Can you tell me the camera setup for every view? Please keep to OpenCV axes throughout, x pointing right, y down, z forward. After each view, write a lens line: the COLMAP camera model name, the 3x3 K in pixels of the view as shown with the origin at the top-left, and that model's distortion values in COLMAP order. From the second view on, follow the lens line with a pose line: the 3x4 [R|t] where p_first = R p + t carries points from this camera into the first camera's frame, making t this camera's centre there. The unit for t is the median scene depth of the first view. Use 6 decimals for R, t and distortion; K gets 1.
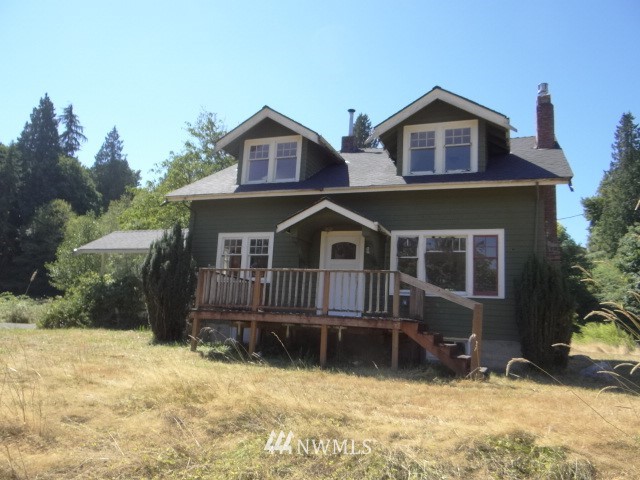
lens RADIAL K [[506.8, 0, 318.7], [0, 506.8, 242.8], [0, 0, 1]] dist [-0.022002, 0.015001]
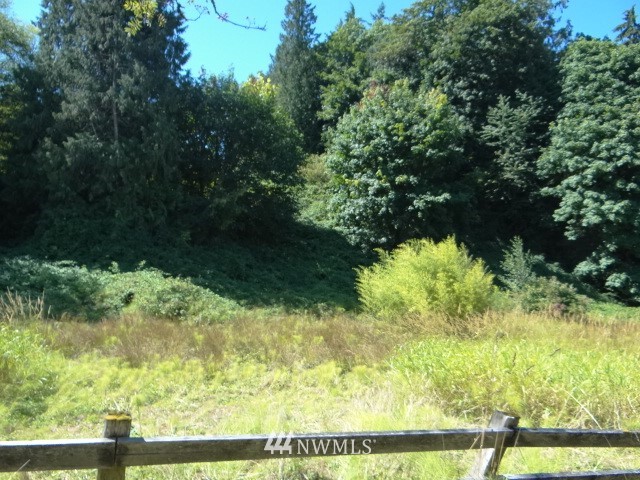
lens RADIAL K [[506.8, 0, 318.1], [0, 506.8, 243.6], [0, 0, 1]] dist [-0.022002, 0.015001]
pose [[0.700937, 0.004388, 0.713209, 0.741606], [-0.089765, 0.992572, 0.082114, 0.625522], [-0.707552, -0.121578, 0.696125, 3.556341]]
